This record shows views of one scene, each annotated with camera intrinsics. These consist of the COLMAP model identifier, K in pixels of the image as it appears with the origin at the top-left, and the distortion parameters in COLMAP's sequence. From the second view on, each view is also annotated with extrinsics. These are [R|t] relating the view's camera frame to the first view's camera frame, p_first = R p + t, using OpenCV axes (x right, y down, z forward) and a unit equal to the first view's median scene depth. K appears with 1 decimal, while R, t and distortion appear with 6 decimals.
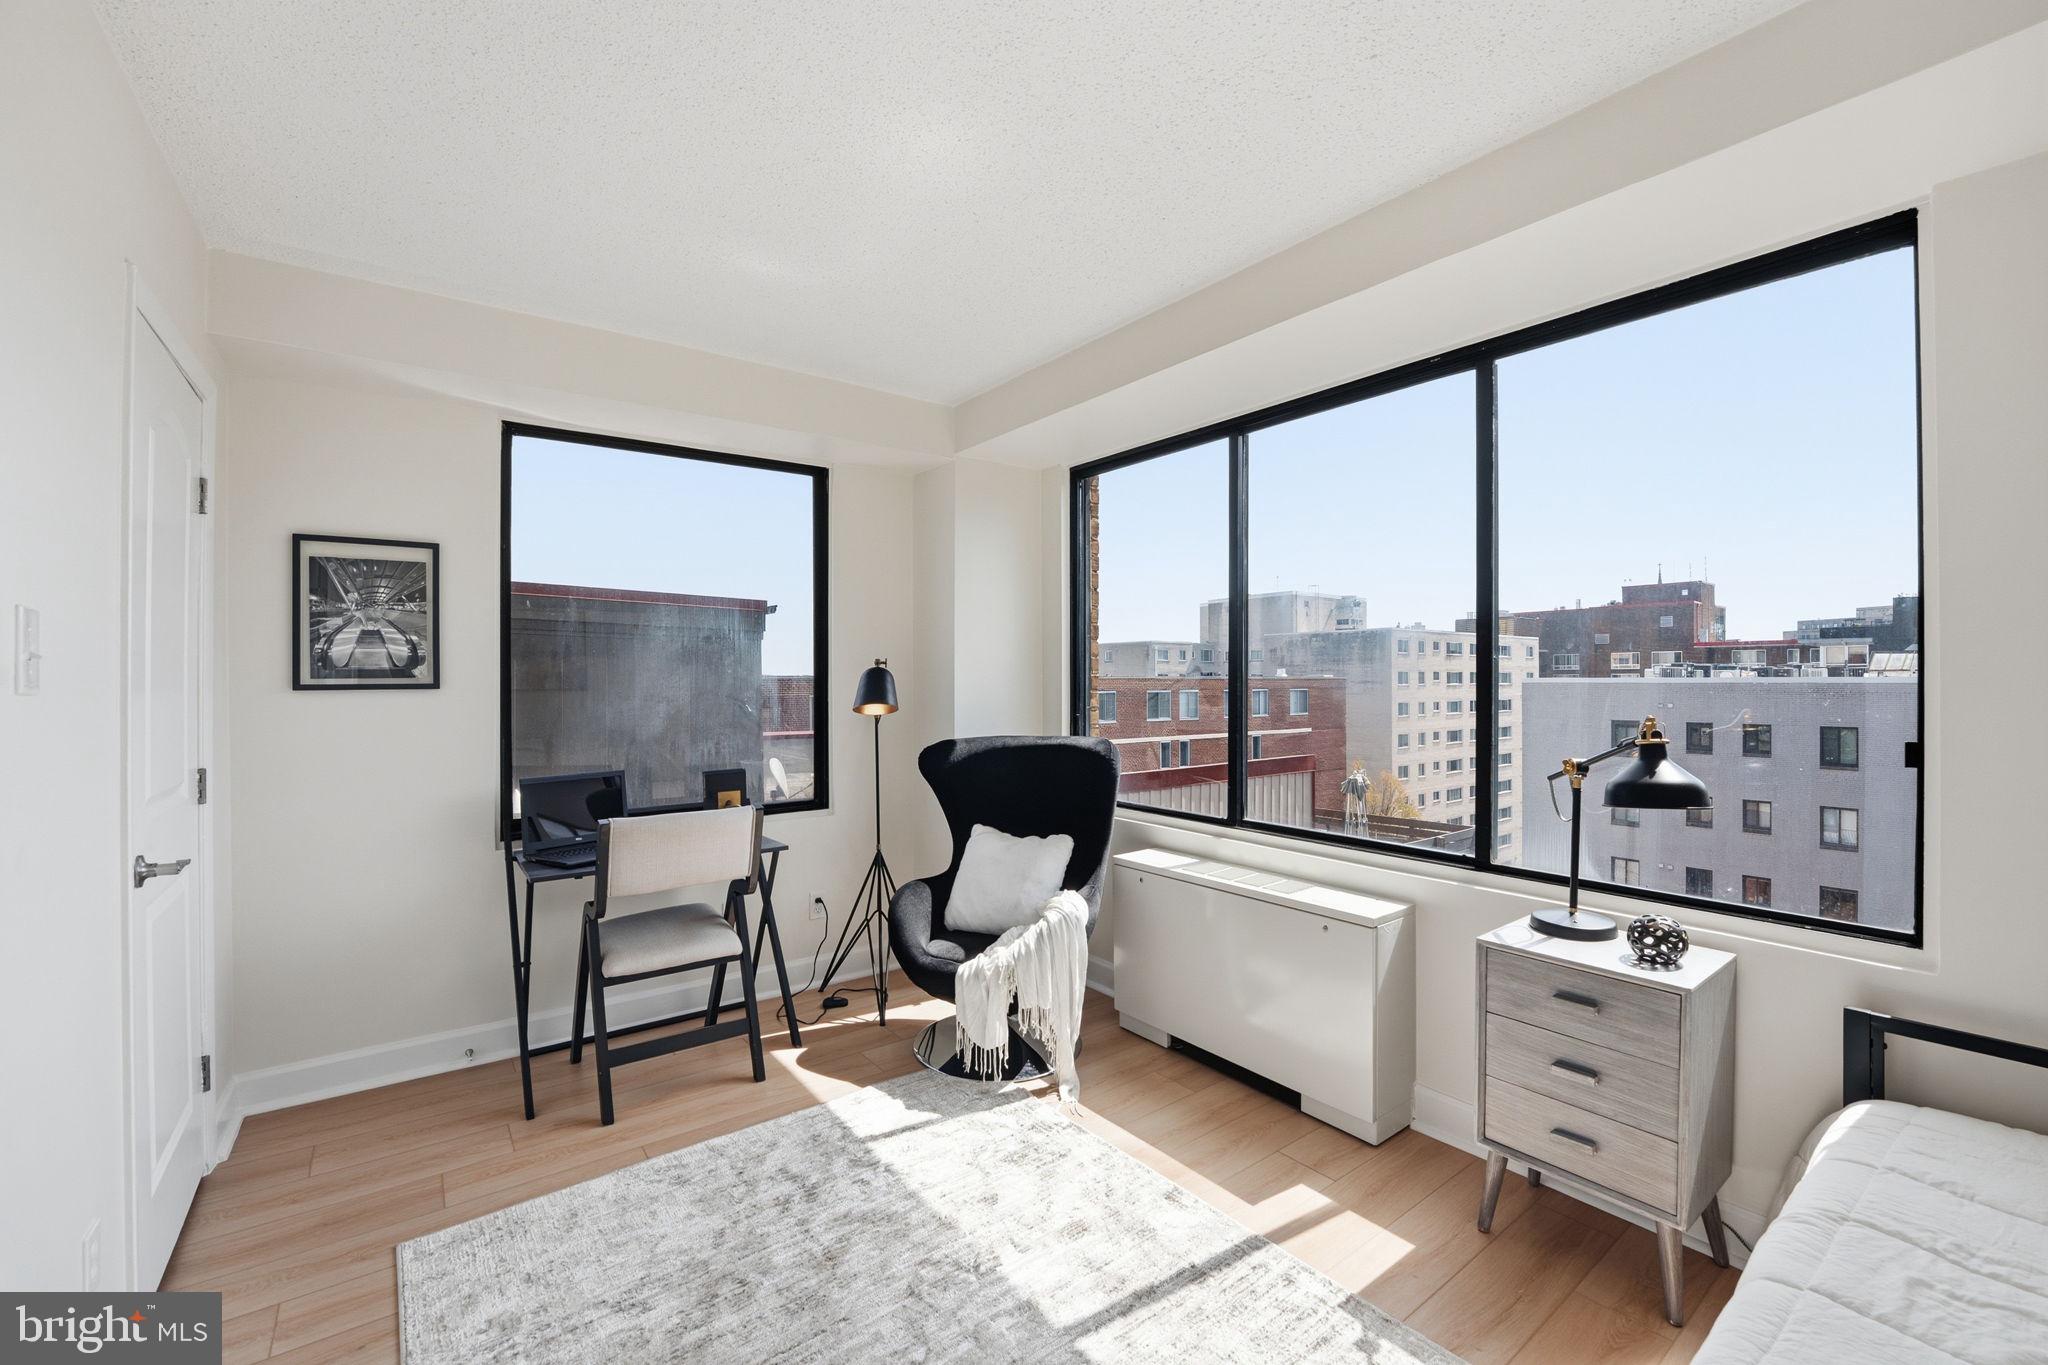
lens RADIAL K [[848.8, 0, 1016.8], [0, 848.8, 681.0], [0, 0, 1]] dist [-0.022539, -0.000098]
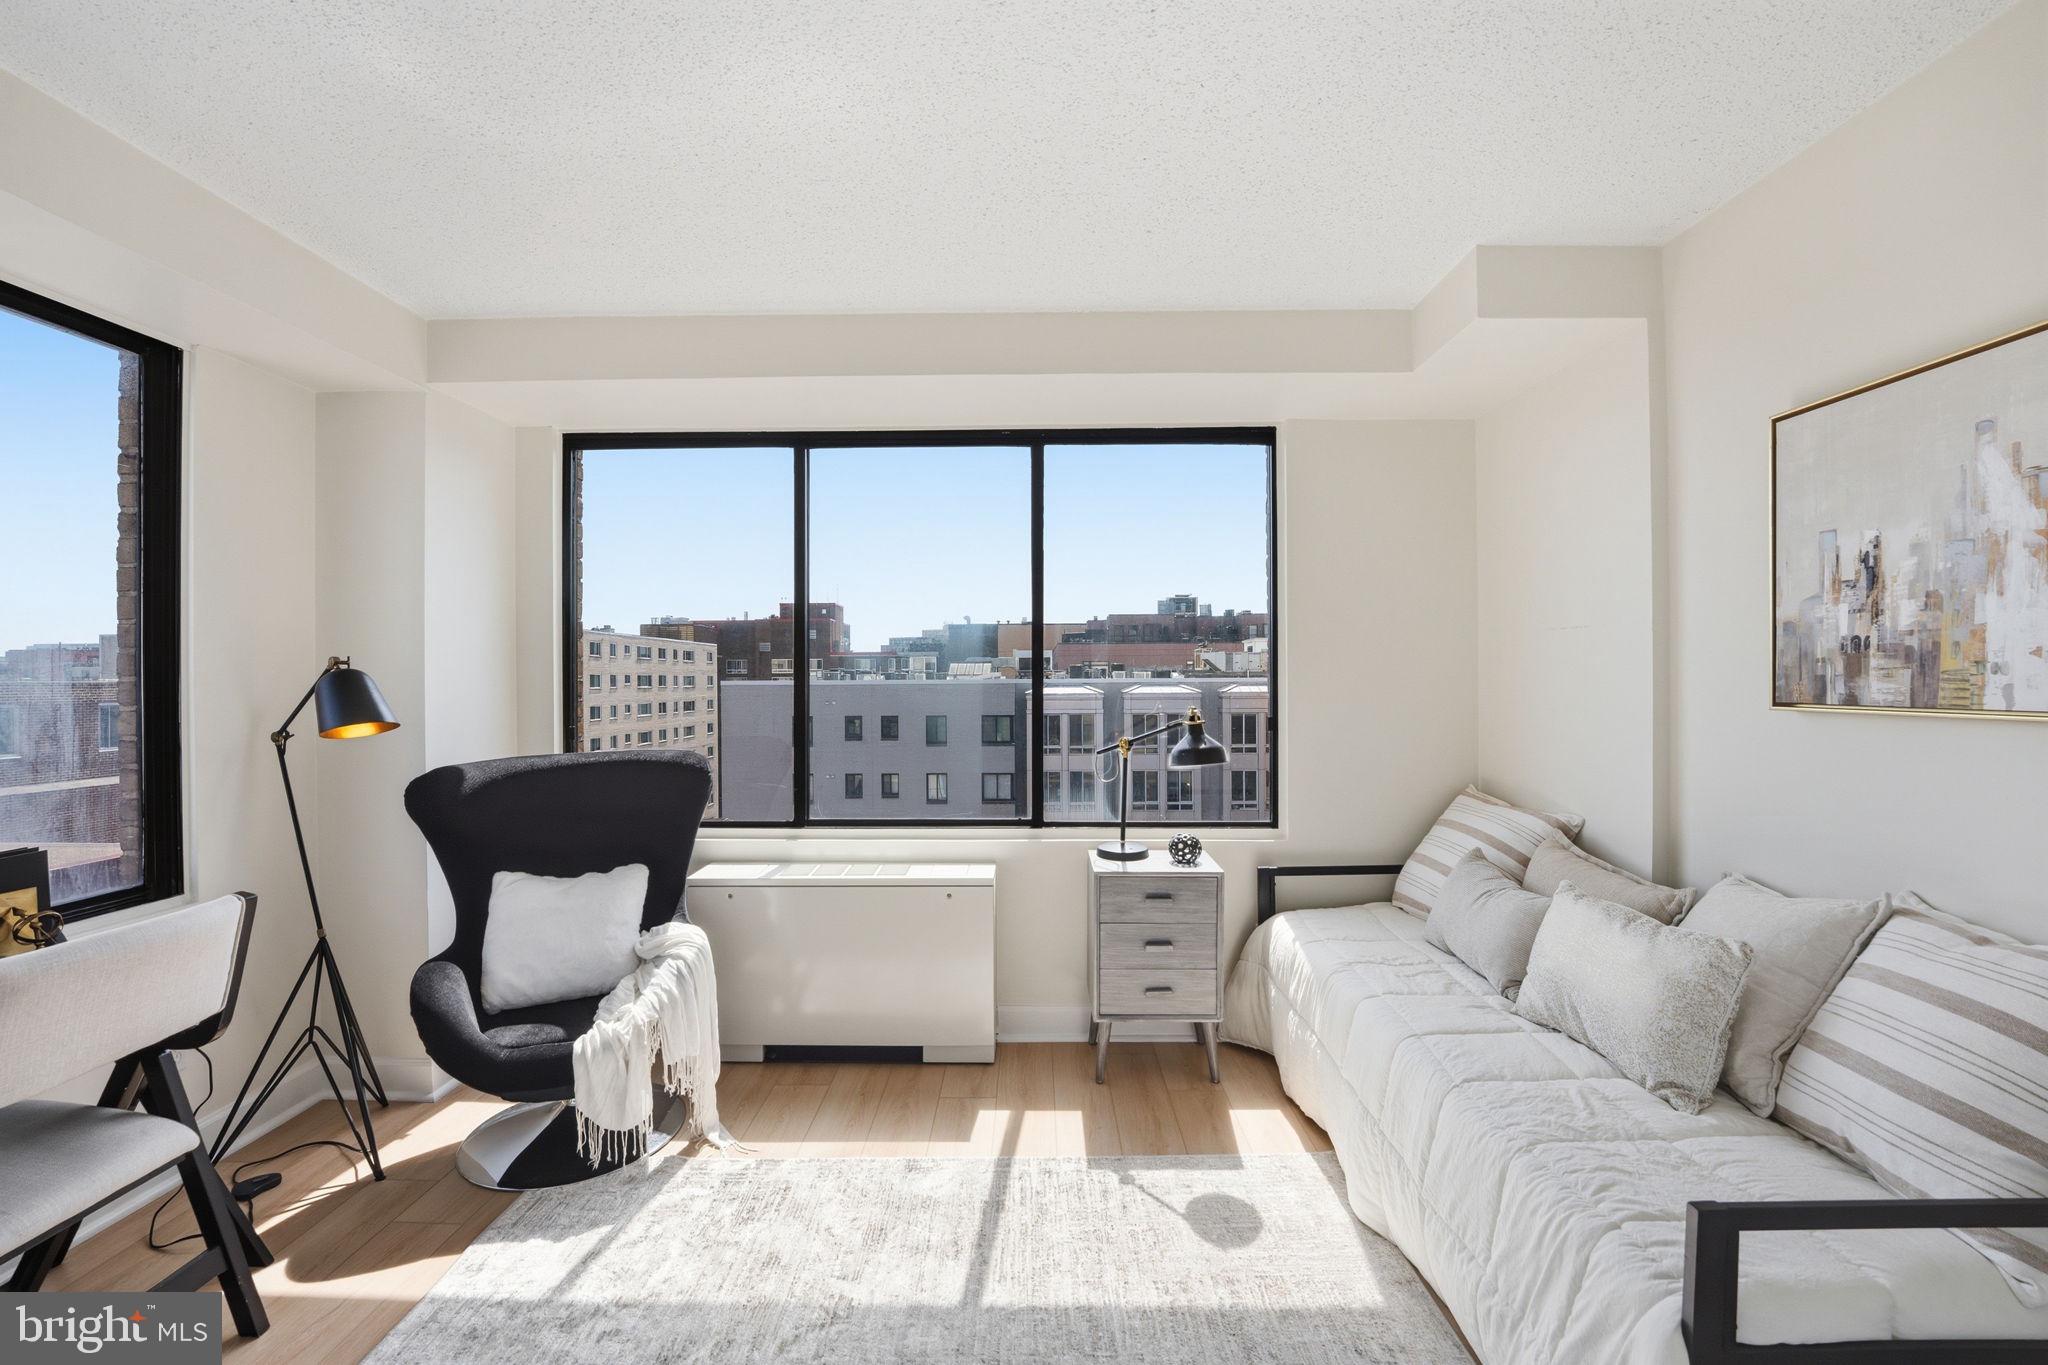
lens RADIAL K [[848.8, 0, 1016.8], [0, 848.8, 681.0], [0, 0, 1]] dist [-0.022539, -0.000098]
pose [[0.605225, -0.002149, 0.796052, -0.455118], [0.005061, 0.999987, -0.001148, -0.003715], [-0.796039, 0.004723, 0.605227, 0.187142]]
